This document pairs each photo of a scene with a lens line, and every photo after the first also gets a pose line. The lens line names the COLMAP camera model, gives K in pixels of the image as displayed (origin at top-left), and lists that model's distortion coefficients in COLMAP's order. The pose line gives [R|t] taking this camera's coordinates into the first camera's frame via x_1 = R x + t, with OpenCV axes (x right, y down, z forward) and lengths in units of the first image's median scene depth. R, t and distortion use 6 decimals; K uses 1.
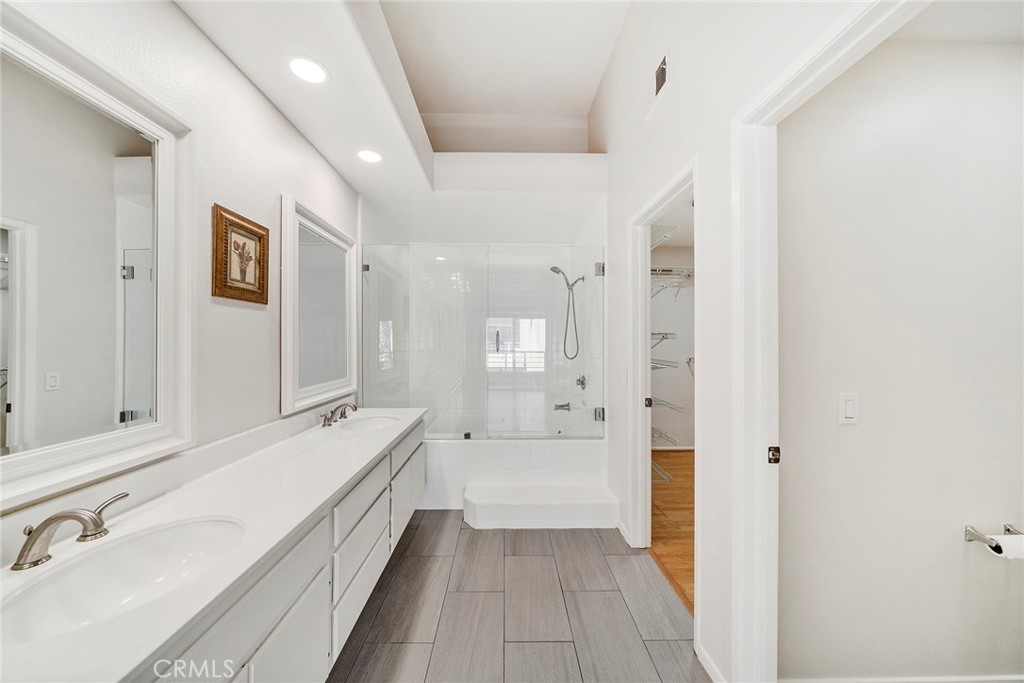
lens RADIAL K [[349.8, 0, 507.0], [0, 349.8, 343.0], [0, 0, 1]] dist [-0.006005, -0.000409]
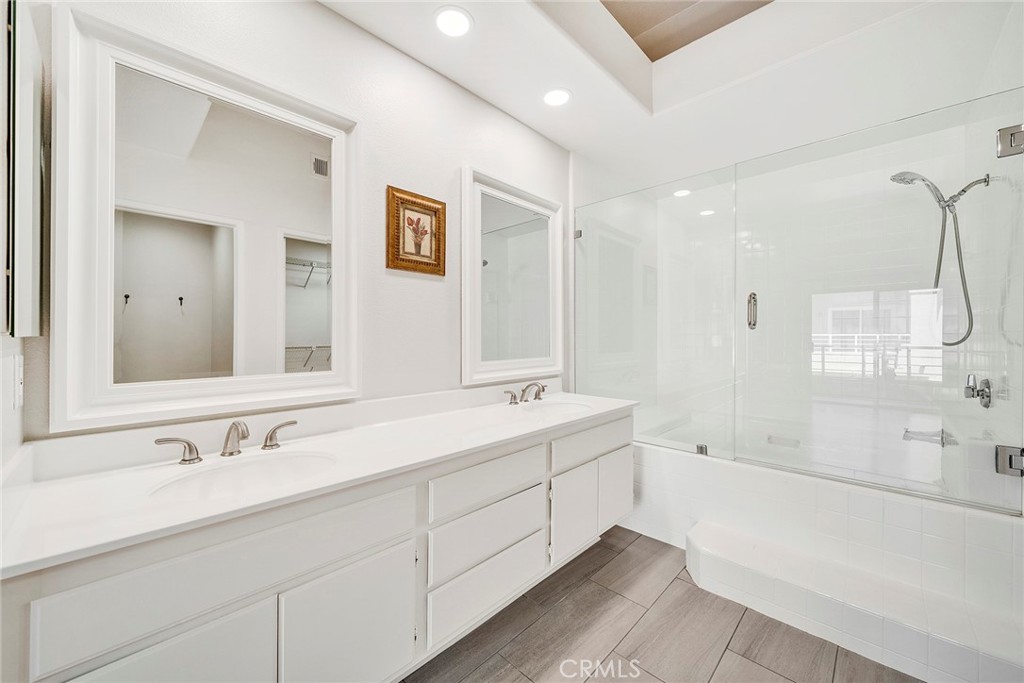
lens RADIAL K [[384.7, 0, 508.5], [0, 384.7, 340.5], [0, 0, 1]] dist [-0.006393, -0.000006]
pose [[0.706778, 0.004263, -0.707423, 0.274464], [-0.000109, 0.999982, 0.005918, 0.080665], [0.707436, -0.004106, 0.706766, 0.345051]]
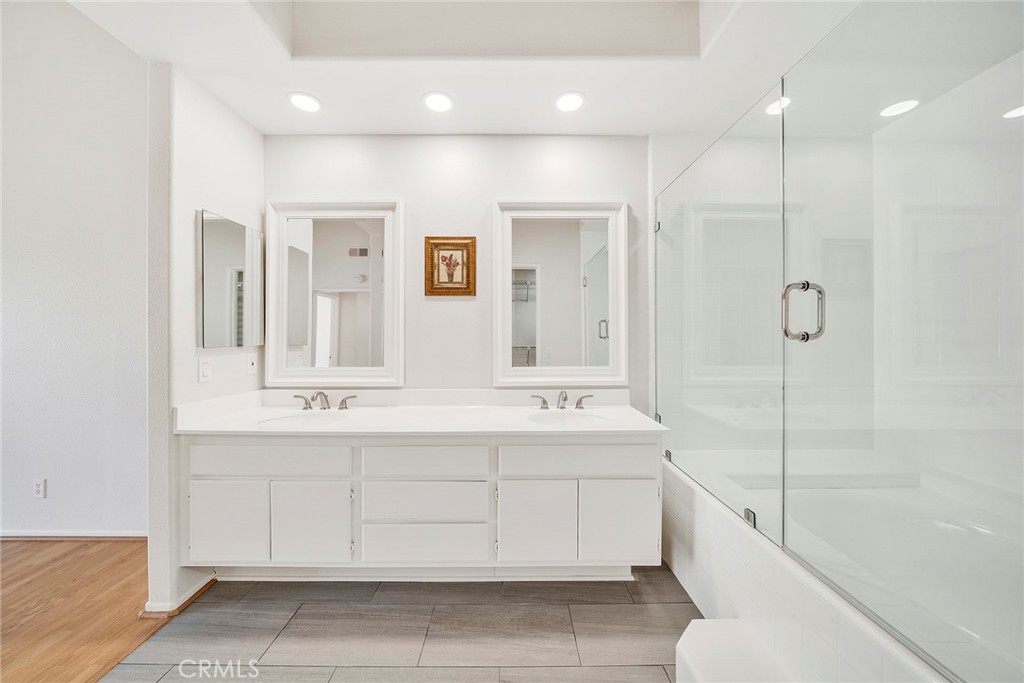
lens RADIAL K [[349.8, 0, 516.4], [0, 349.8, 336.9], [0, 0, 1]] dist [-0.006005, -0.000409]
pose [[-0.008237, 0.004878, -0.999954, 0.639171], [-0.001371, 0.999987, 0.004889, 0.037407], [0.999965, 0.001411, -0.008230, 1.237158]]
